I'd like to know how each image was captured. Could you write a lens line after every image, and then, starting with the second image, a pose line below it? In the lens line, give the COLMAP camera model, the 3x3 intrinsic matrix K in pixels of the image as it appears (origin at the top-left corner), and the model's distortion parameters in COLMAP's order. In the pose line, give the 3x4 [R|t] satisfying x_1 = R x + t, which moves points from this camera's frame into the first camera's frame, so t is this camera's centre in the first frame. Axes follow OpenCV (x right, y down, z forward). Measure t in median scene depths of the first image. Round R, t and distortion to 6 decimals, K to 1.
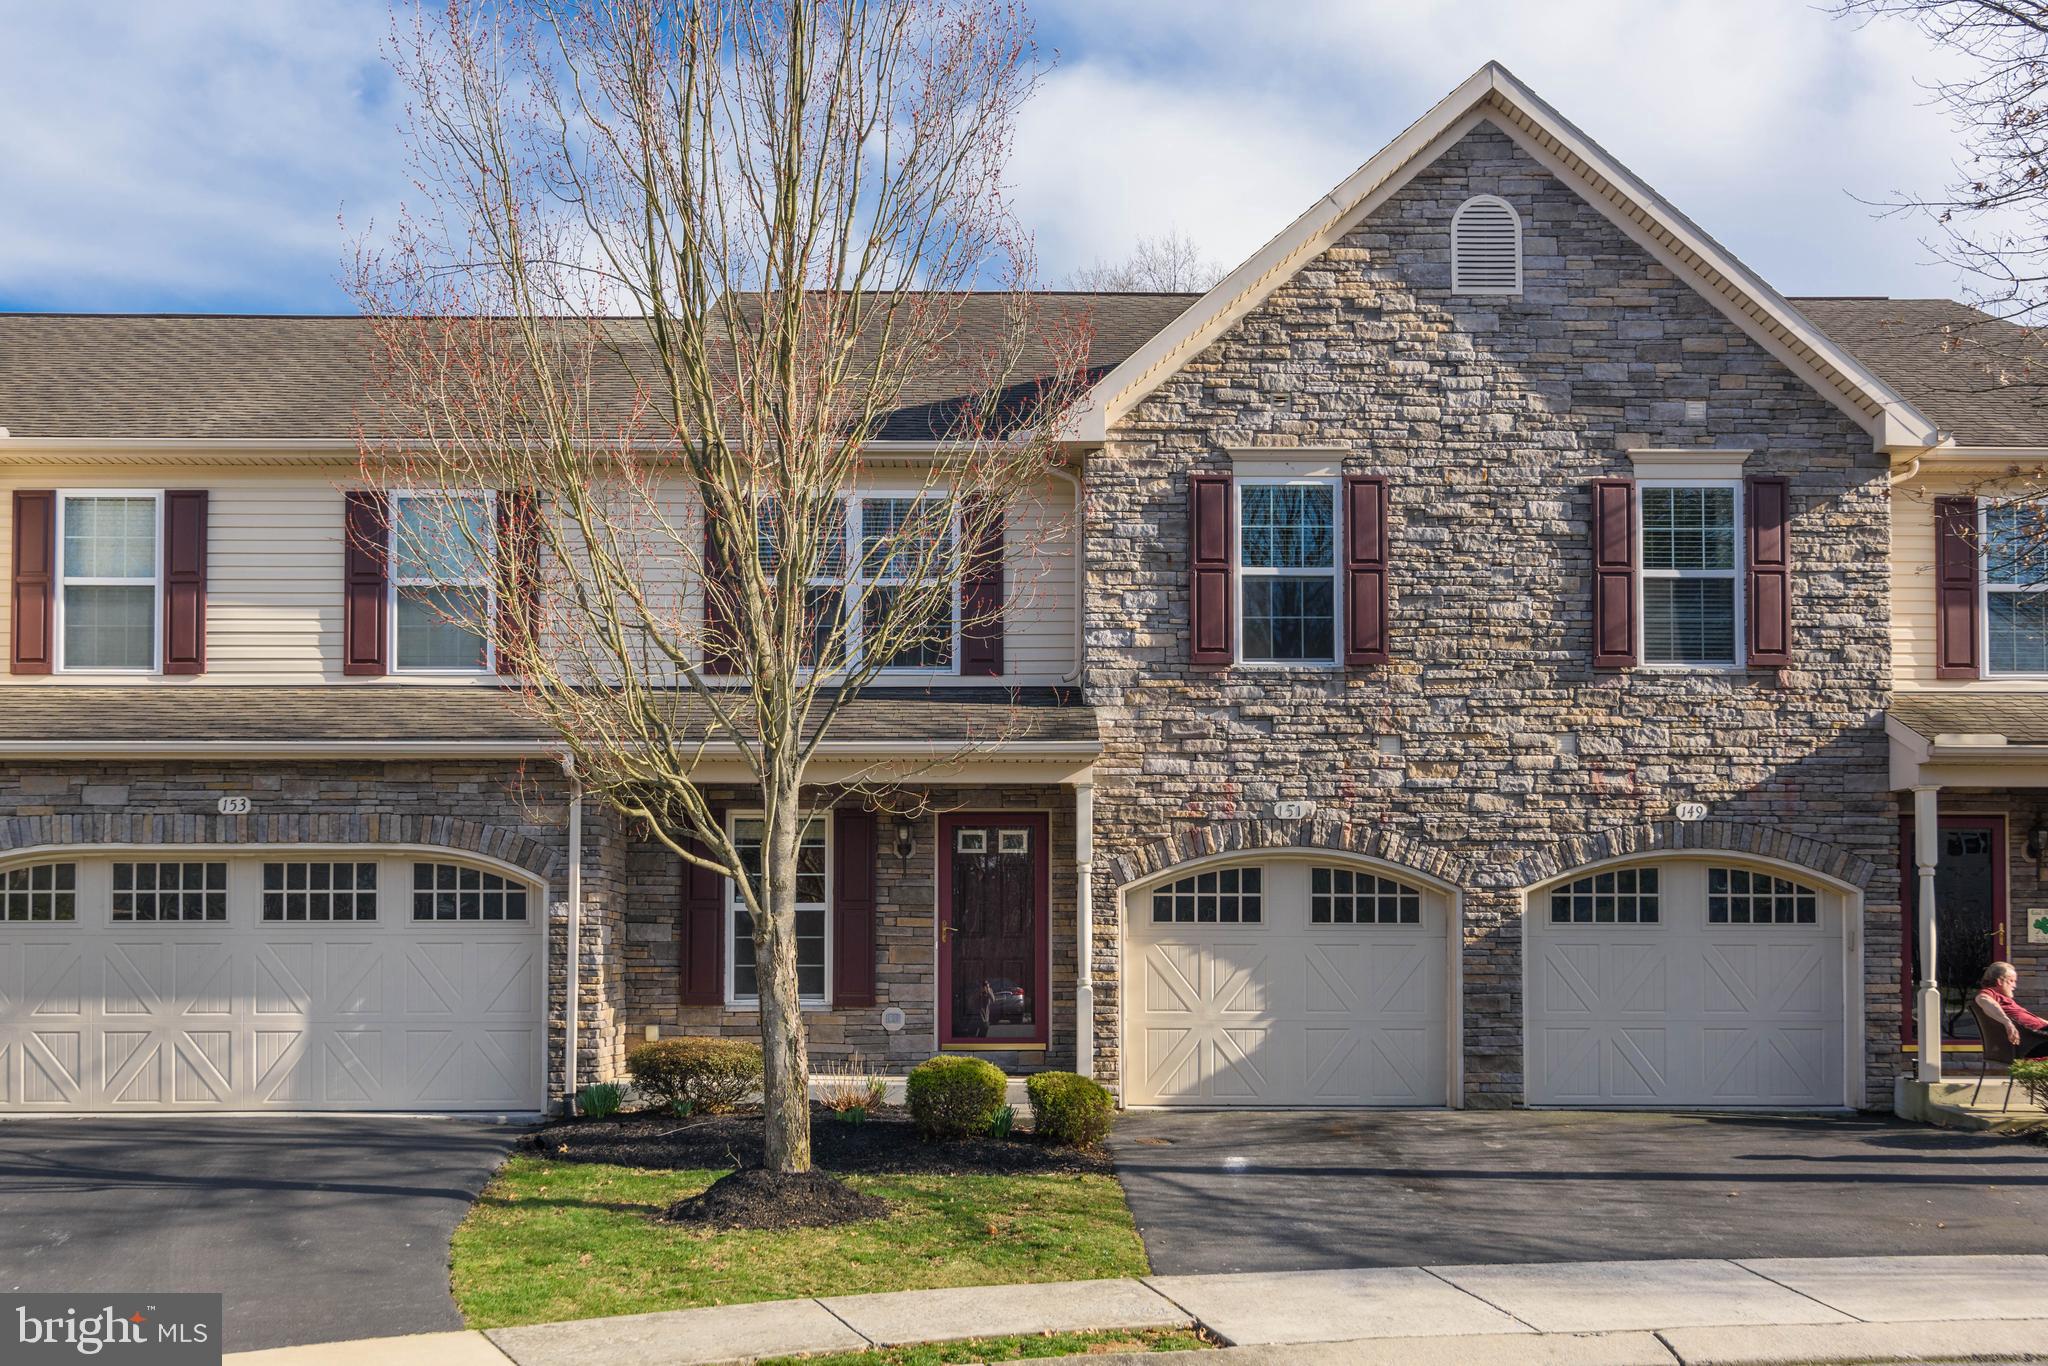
lens RADIAL K [[1863.1, 0, 956.1], [0, 1863.1, 542.0], [0, 0, 1]] dist [0.005807, -0.002401]
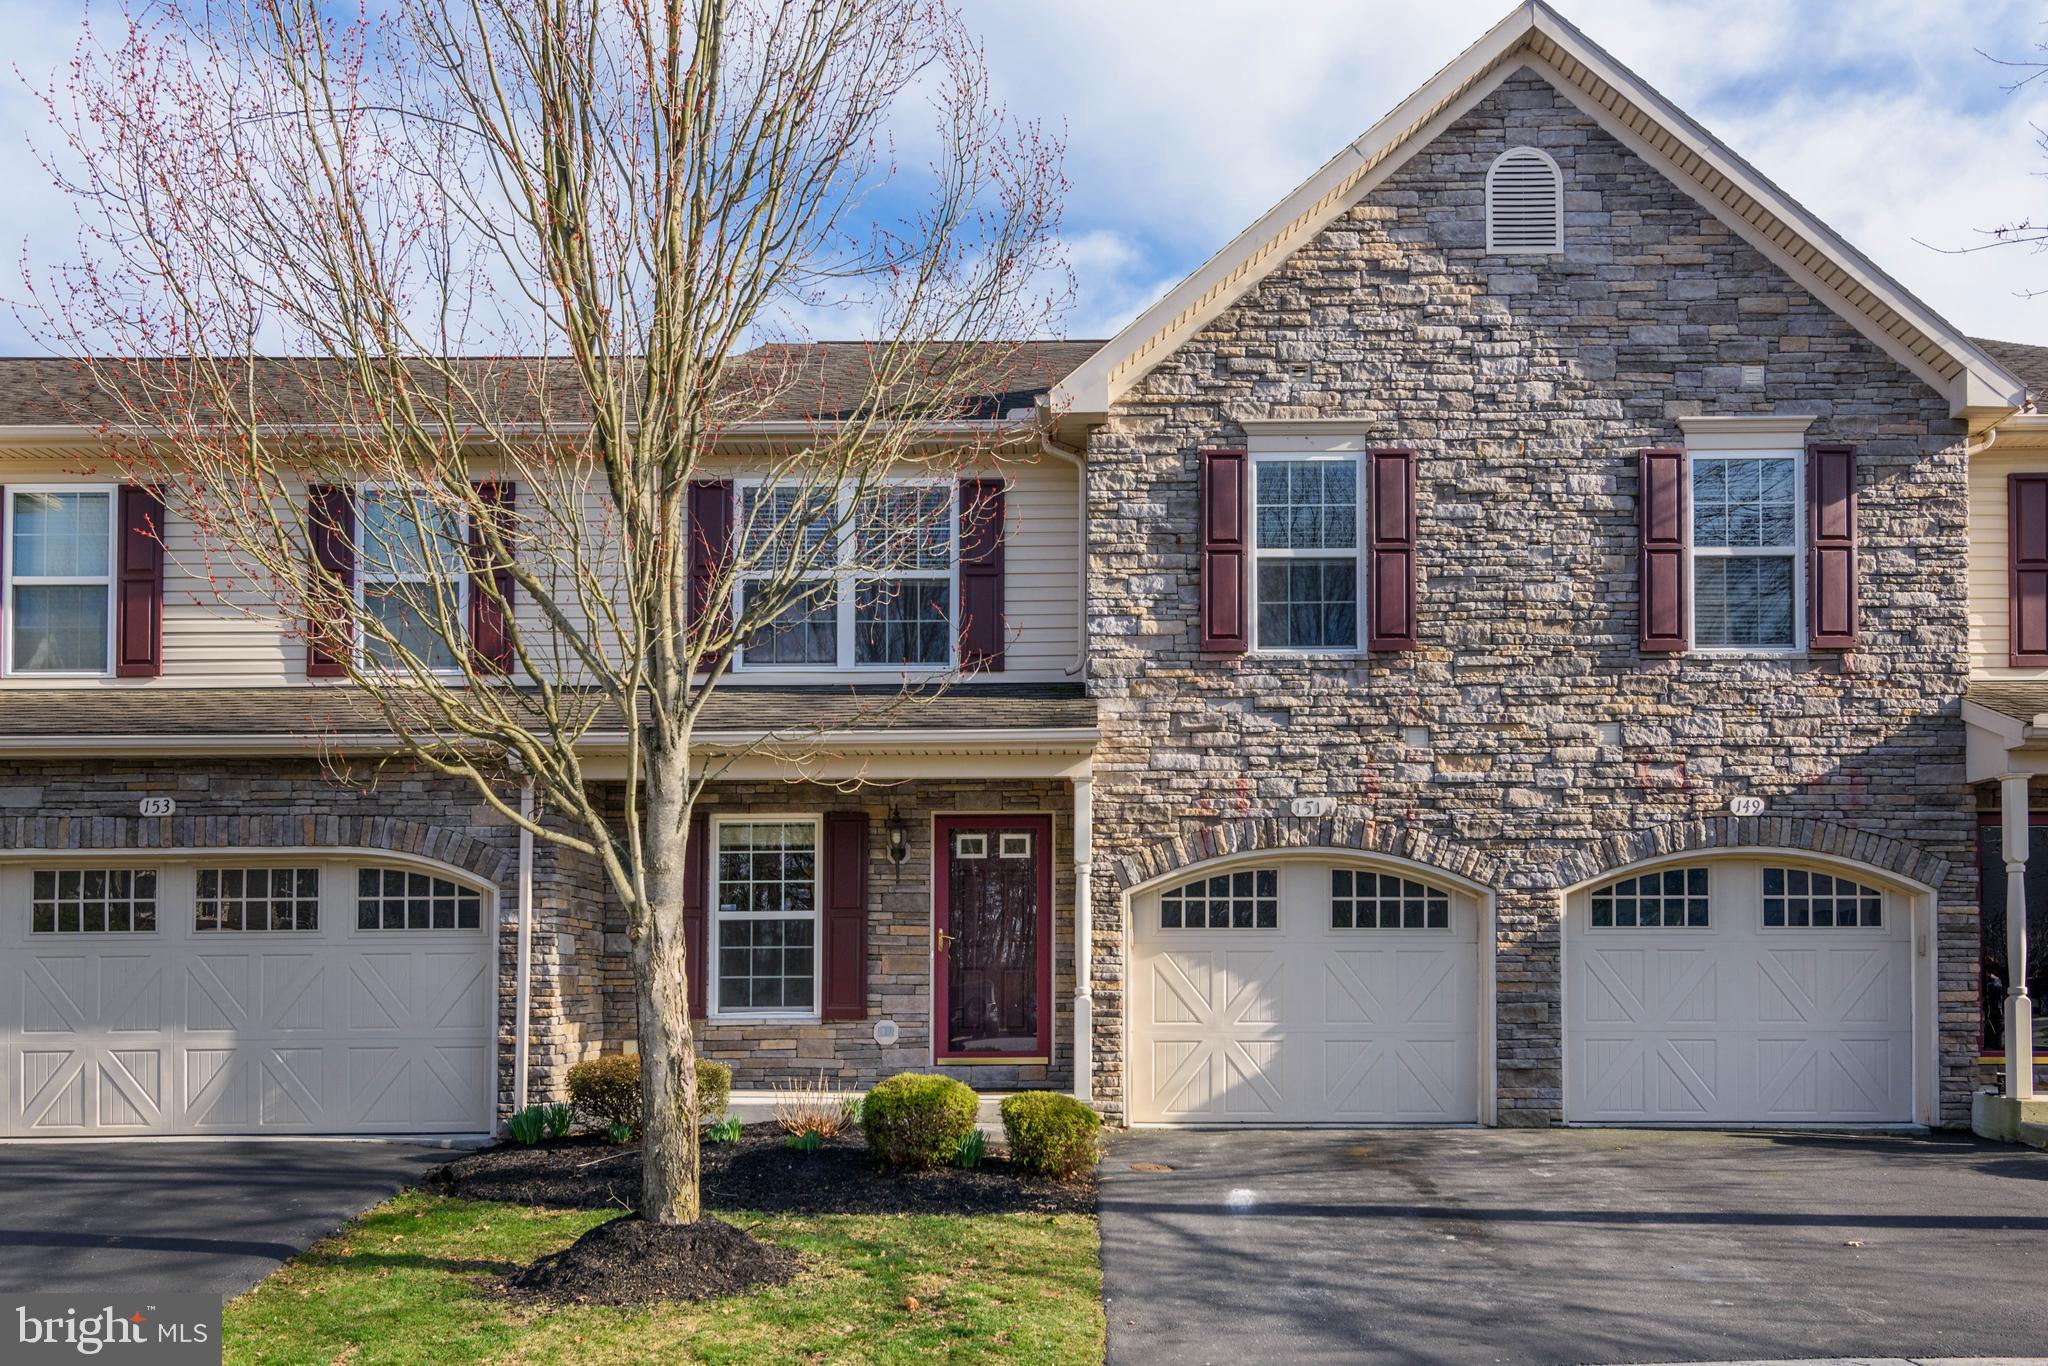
lens RADIAL K [[1484.2, 0, 1026.5], [0, 1484.2, 728.5], [0, 0, 1]] dist [0.018183, -0.002450]
pose [[0.999865, -0.007202, -0.014740, 0.049912], [0.007922, 0.998749, 0.049367, 0.066718], [0.014366, -0.049477, 0.998672, 0.261205]]
